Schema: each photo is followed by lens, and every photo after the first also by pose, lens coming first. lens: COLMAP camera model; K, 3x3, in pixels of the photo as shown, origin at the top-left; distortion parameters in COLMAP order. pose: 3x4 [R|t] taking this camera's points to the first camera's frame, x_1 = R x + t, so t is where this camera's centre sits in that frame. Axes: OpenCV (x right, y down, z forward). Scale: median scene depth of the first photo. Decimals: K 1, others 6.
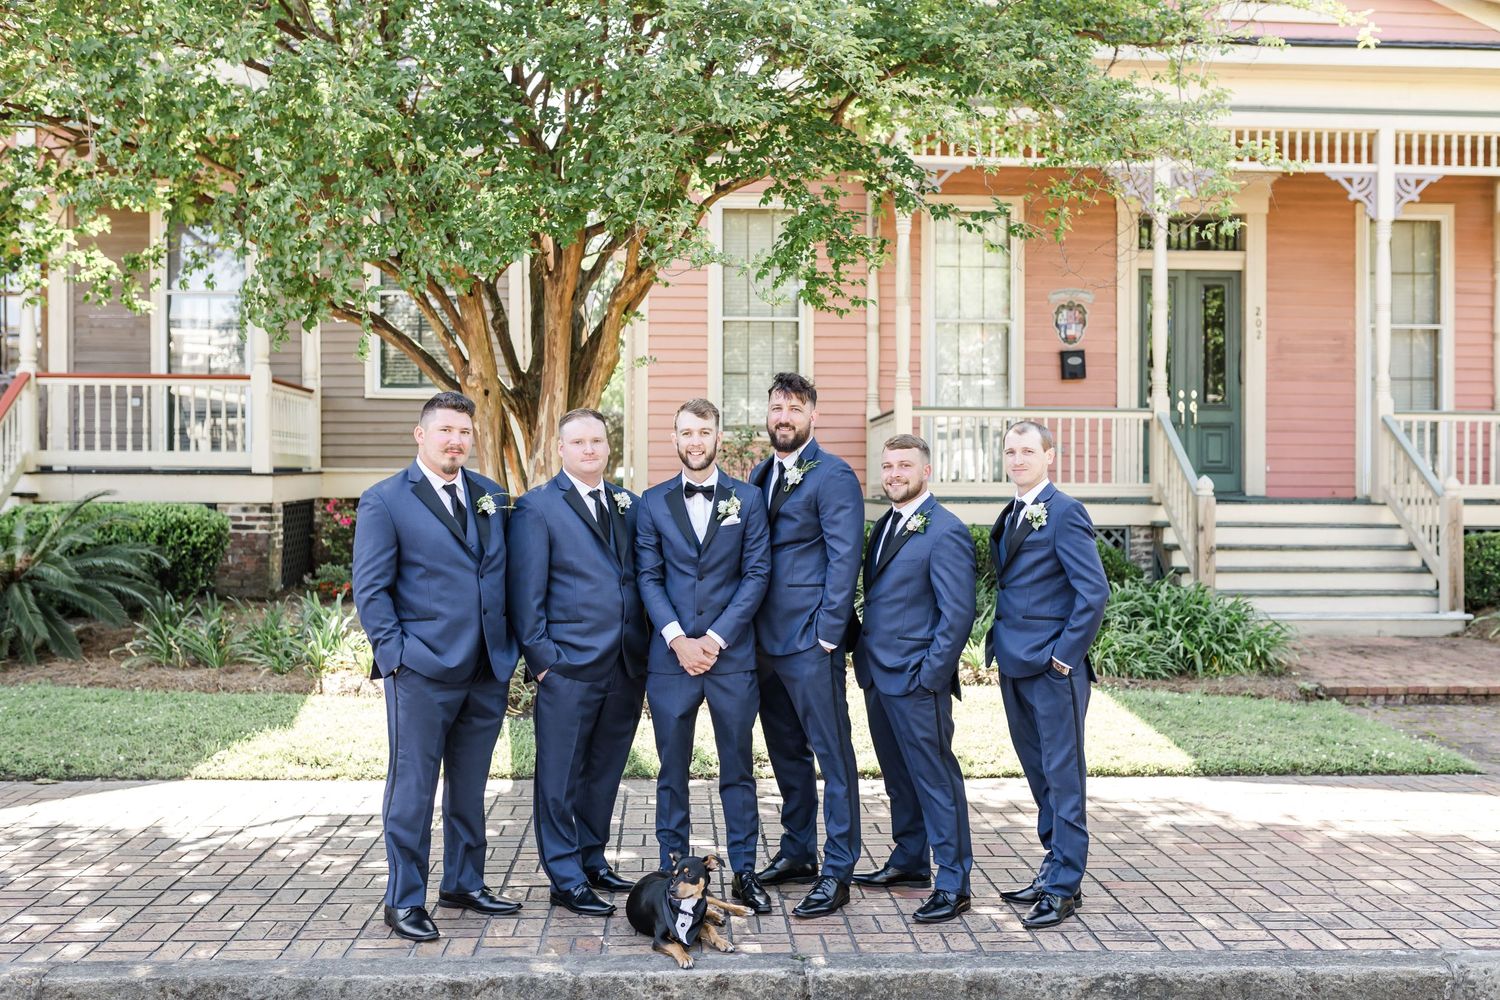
lens RADIAL K [[1466.2, 0, 755.8], [0, 1466.2, 497.3], [0, 0, 1]] dist [0.006115, 0.000000]
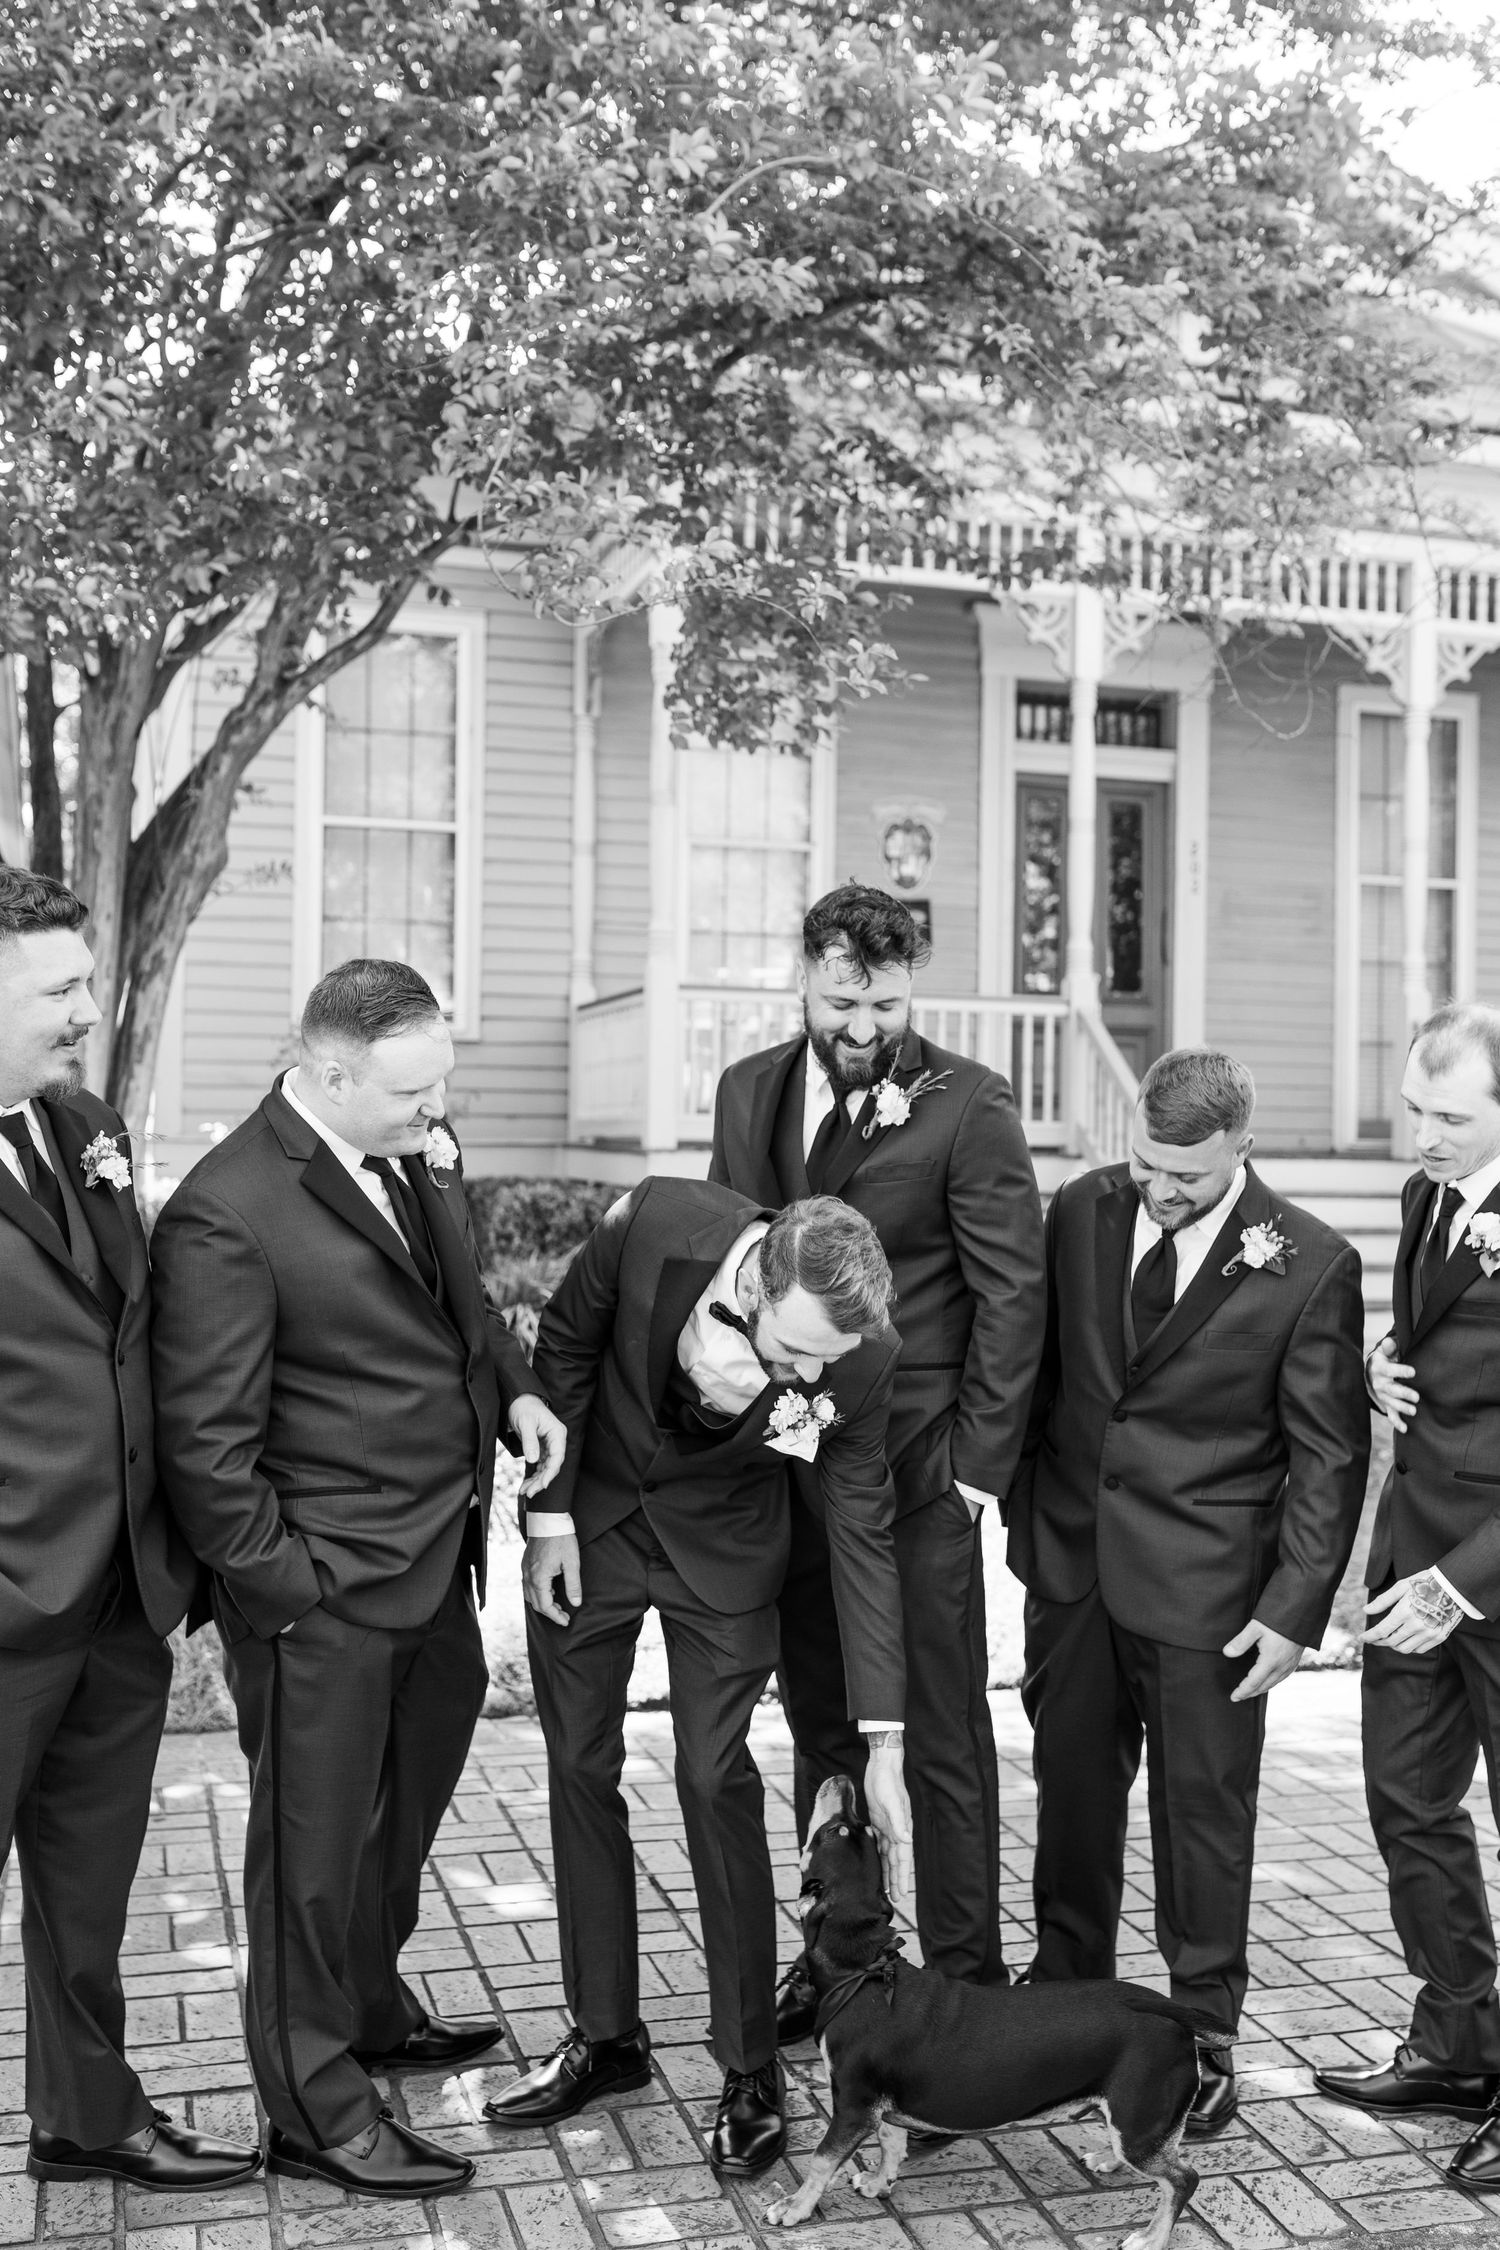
lens RADIAL K [[2199.2, 0, 733.8], [0, 2199.2, 1129.7], [0, 0, 1]] dist [0.006115, 0.000000]
pose [[0.973332, 0.012939, 0.229038, -0.066576], [-0.012017, 0.999913, -0.005420, -0.000493], [-0.229088, 0.002523, 0.973402, 0.158278]]
